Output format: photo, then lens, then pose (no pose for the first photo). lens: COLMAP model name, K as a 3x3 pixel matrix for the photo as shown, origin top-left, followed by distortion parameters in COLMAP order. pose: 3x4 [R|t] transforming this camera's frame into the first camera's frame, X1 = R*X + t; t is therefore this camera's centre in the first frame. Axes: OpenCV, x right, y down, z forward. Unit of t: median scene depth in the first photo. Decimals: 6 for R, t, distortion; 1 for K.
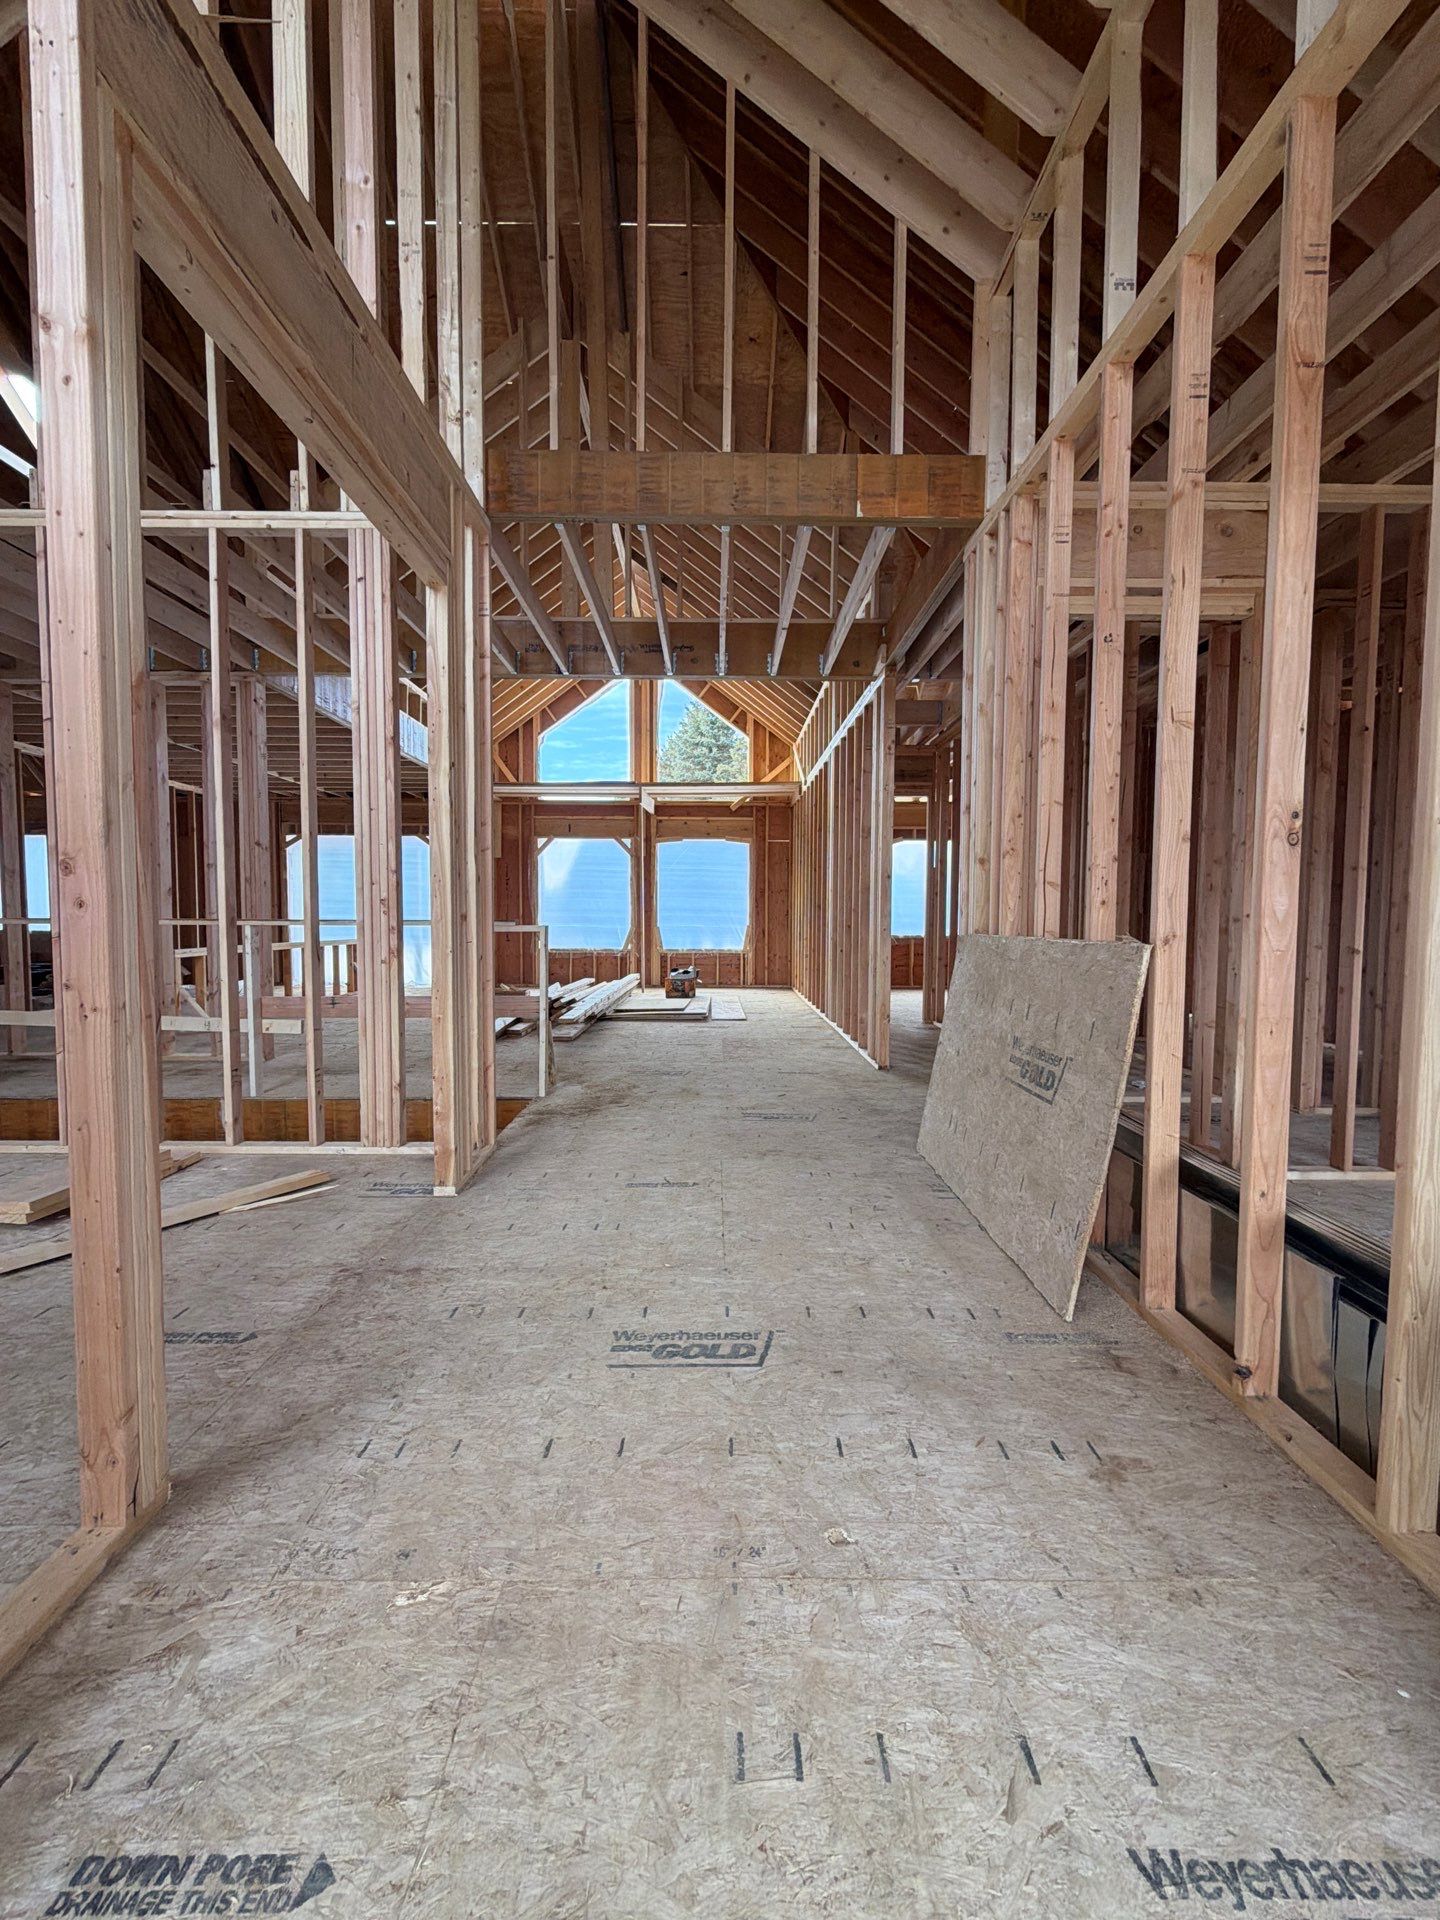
lens RADIAL K [[765.0, 0, 726.4], [0, 765.0, 951.1], [0, 0, 1]] dist [0.000210, -0.000385]
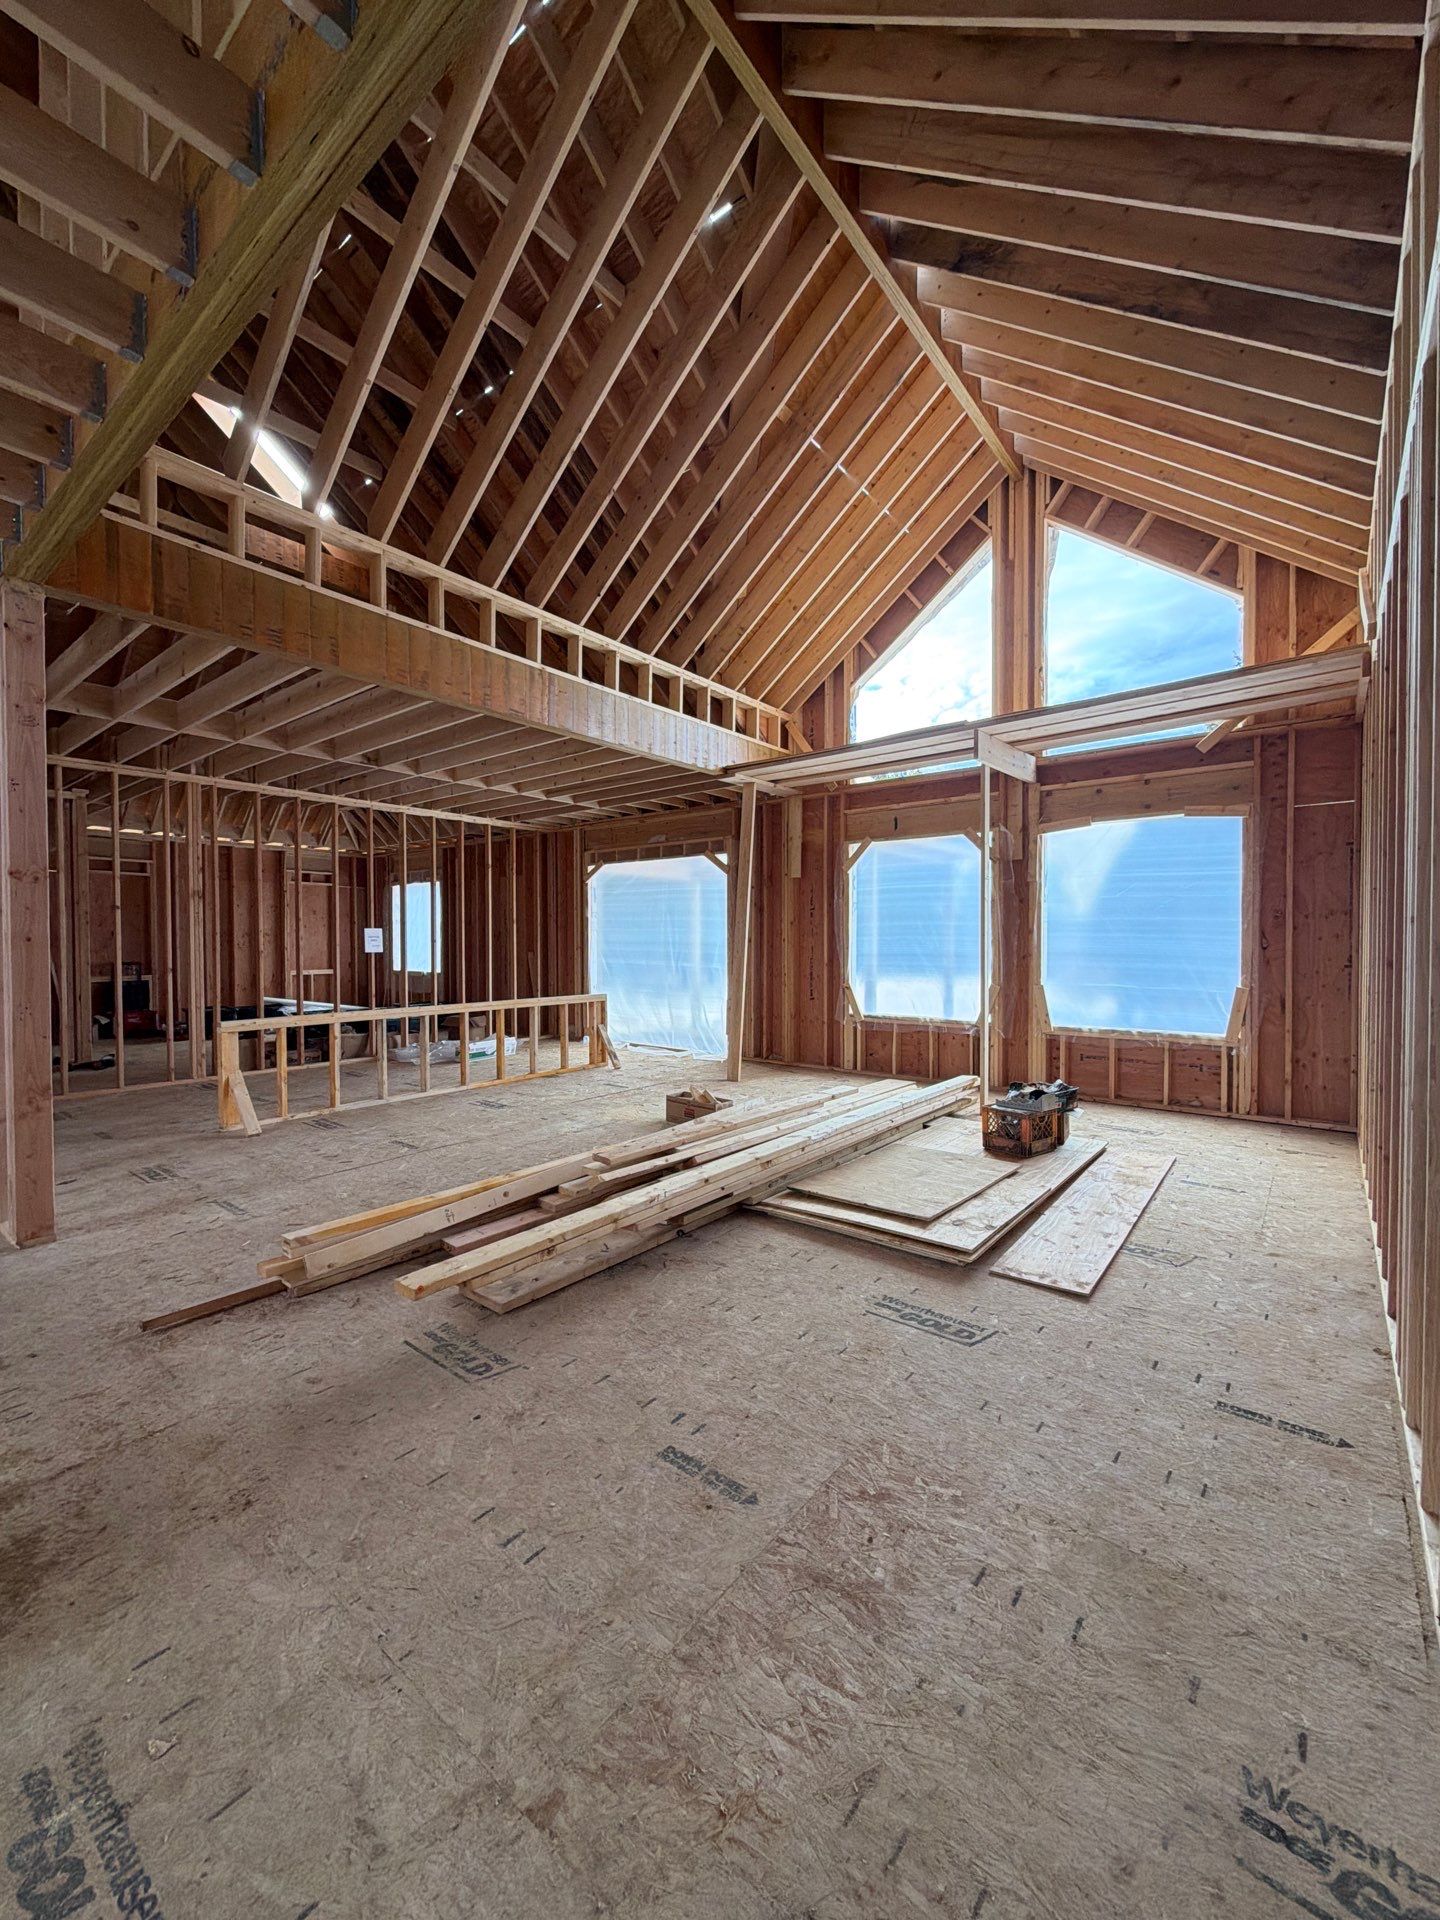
lens RADIAL K [[765.0, 0, 717.6], [0, 765.0, 961.6], [0, 0, 1]] dist [0.000210, -0.000385]
pose [[0.771879, 0.009208, -0.635703, 0.081671], [-0.027750, 0.999430, -0.019218, -0.032007], [0.635164, 0.032475, 0.771694, 0.431059]]
